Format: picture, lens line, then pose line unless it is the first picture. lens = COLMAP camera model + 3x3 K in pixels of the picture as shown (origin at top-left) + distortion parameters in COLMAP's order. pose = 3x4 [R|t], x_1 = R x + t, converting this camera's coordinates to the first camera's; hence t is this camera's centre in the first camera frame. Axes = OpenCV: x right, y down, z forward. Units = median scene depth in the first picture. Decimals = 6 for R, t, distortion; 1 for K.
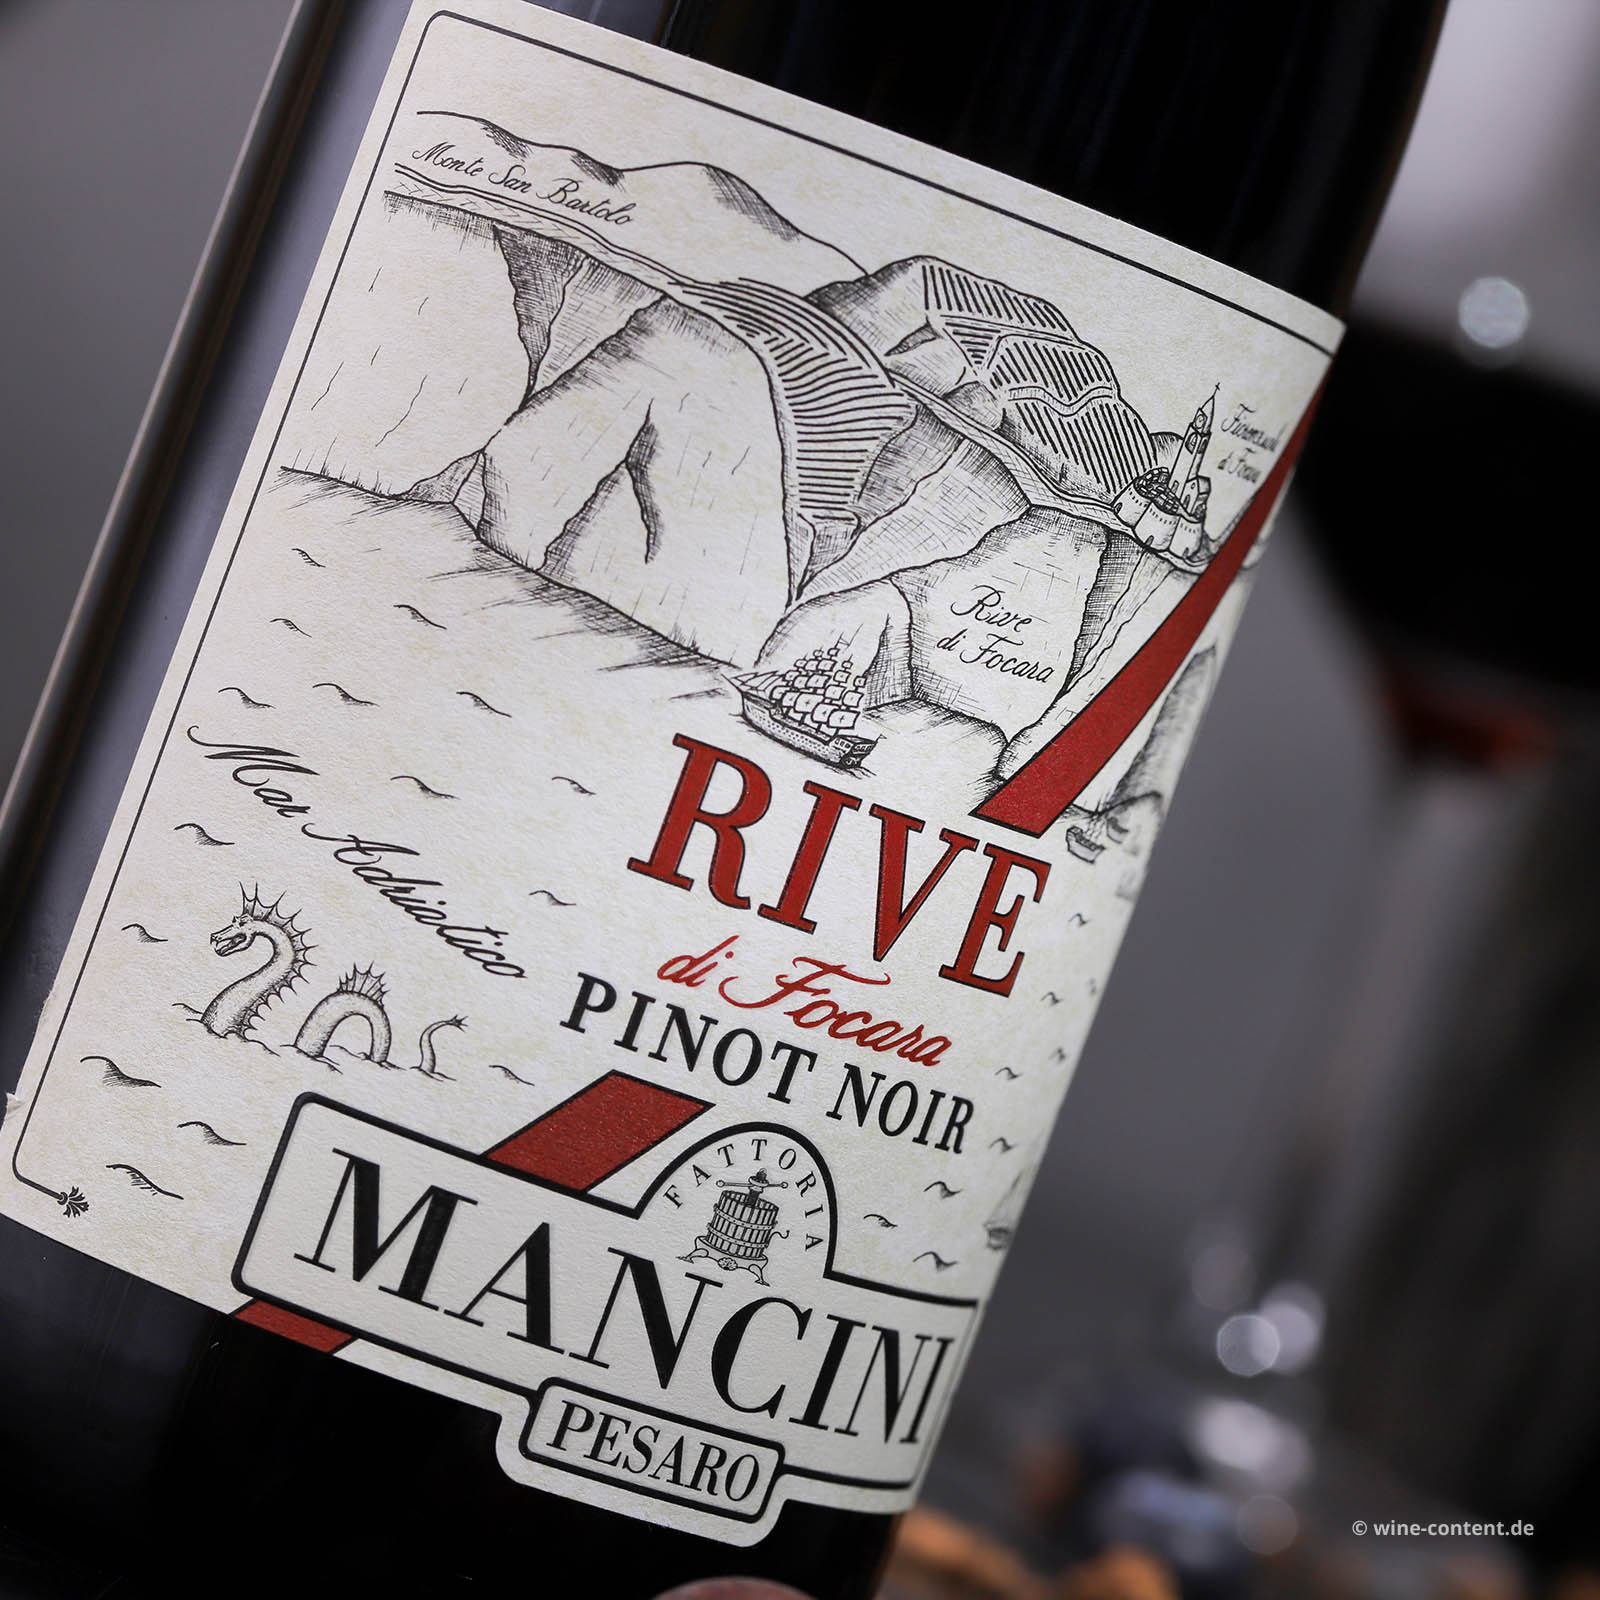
lens RADIAL K [[8196.8, 0, 799.9], [0, 8196.8, 800.6], [0, 0, 1]] dist [-0.108862, 0.000000]
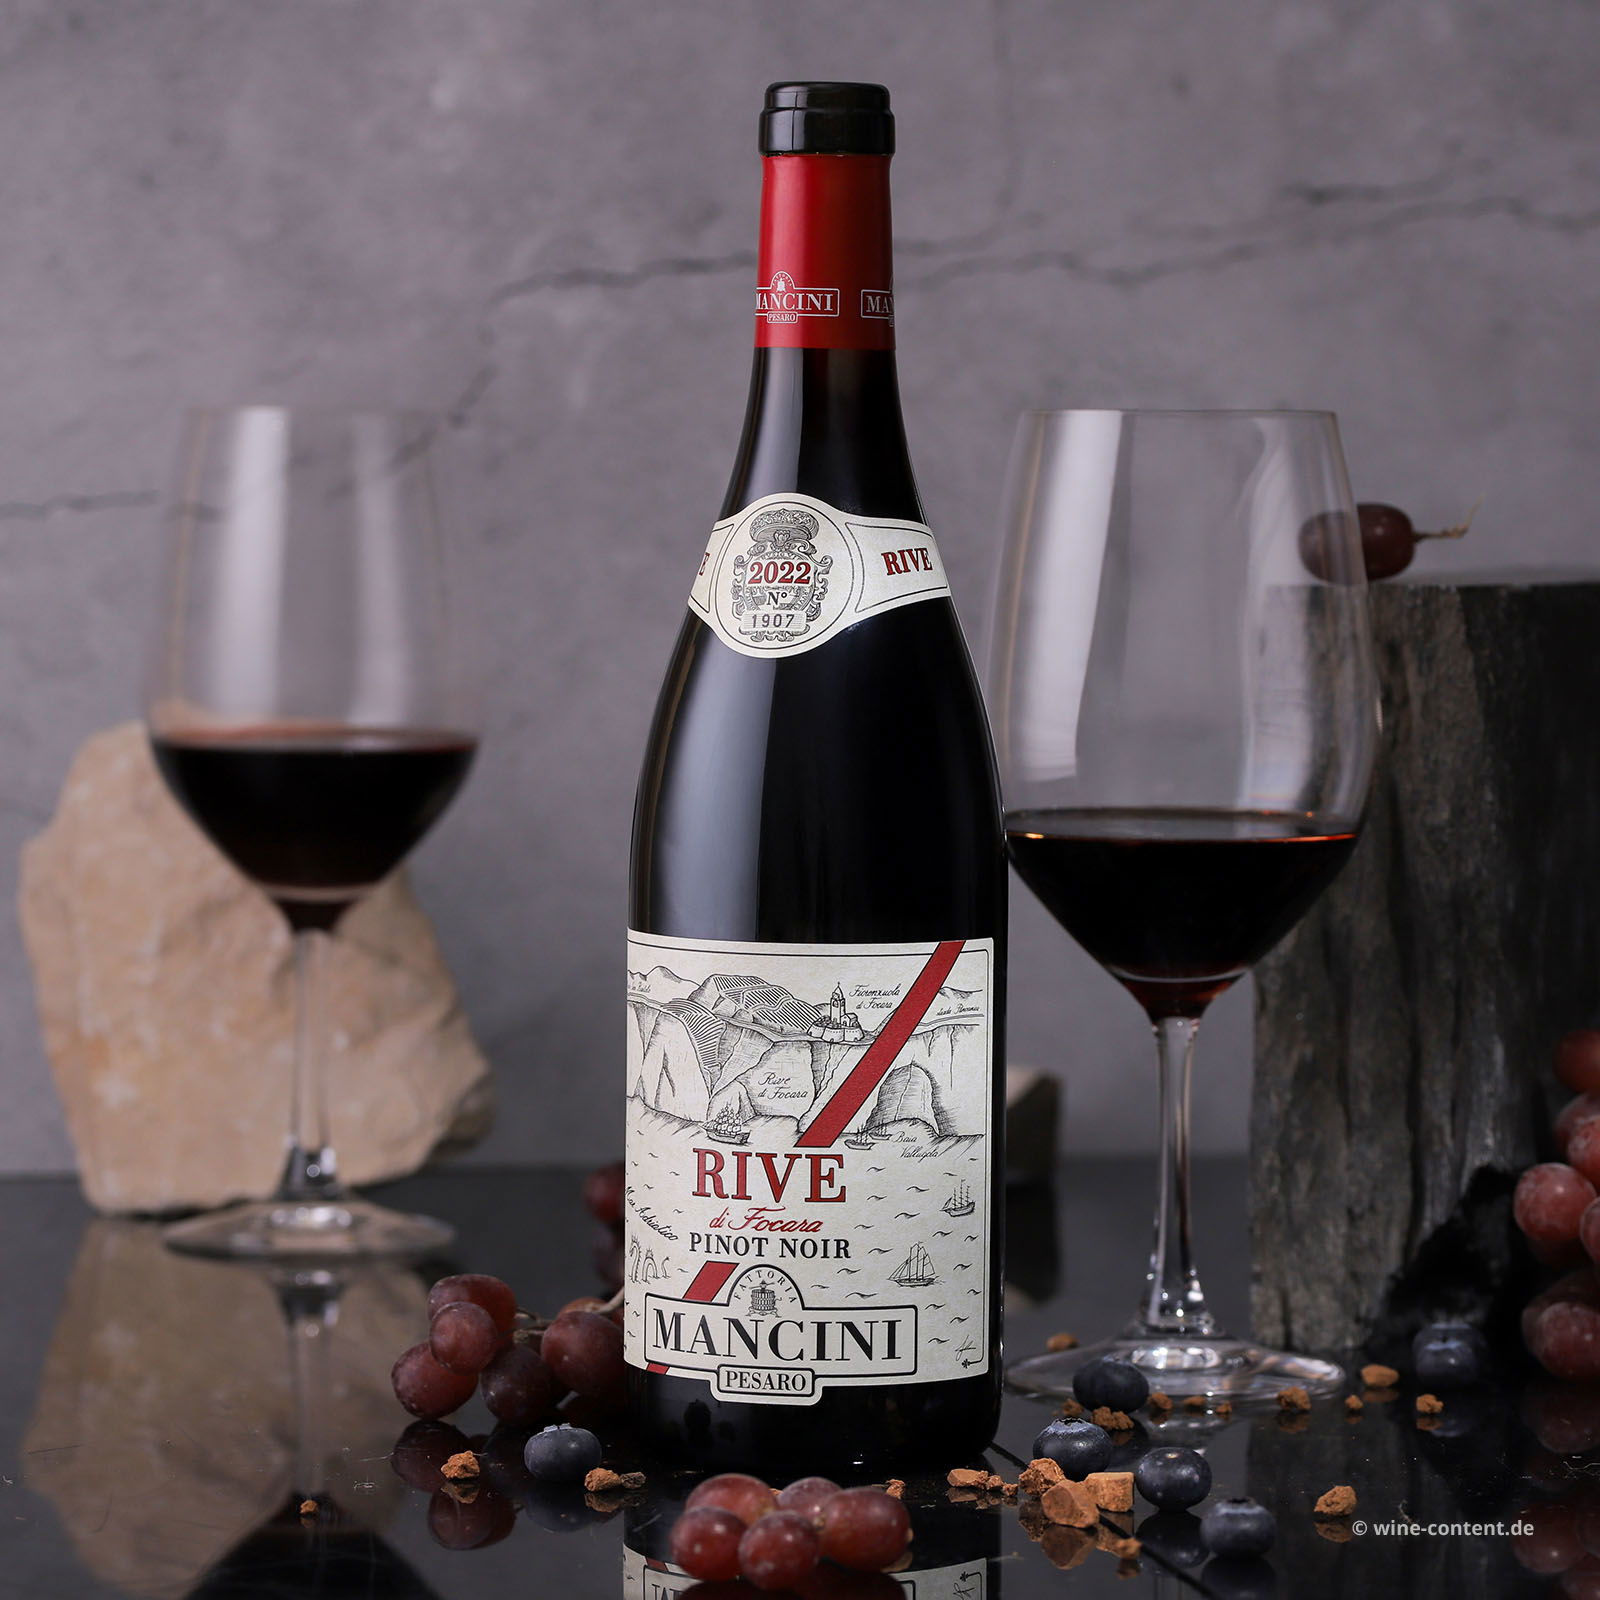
lens RADIAL K [[8196.8, 0, 800.1], [0, 8196.8, 799.8], [0, 0, 1]] dist [-0.108862, 0.000000]
pose [[0.629226, -0.292362, -0.720138, 2.218519], [0.201247, 0.956241, -0.212375, 0.517459], [0.750716, -0.011294, 0.660529, -0.968002]]
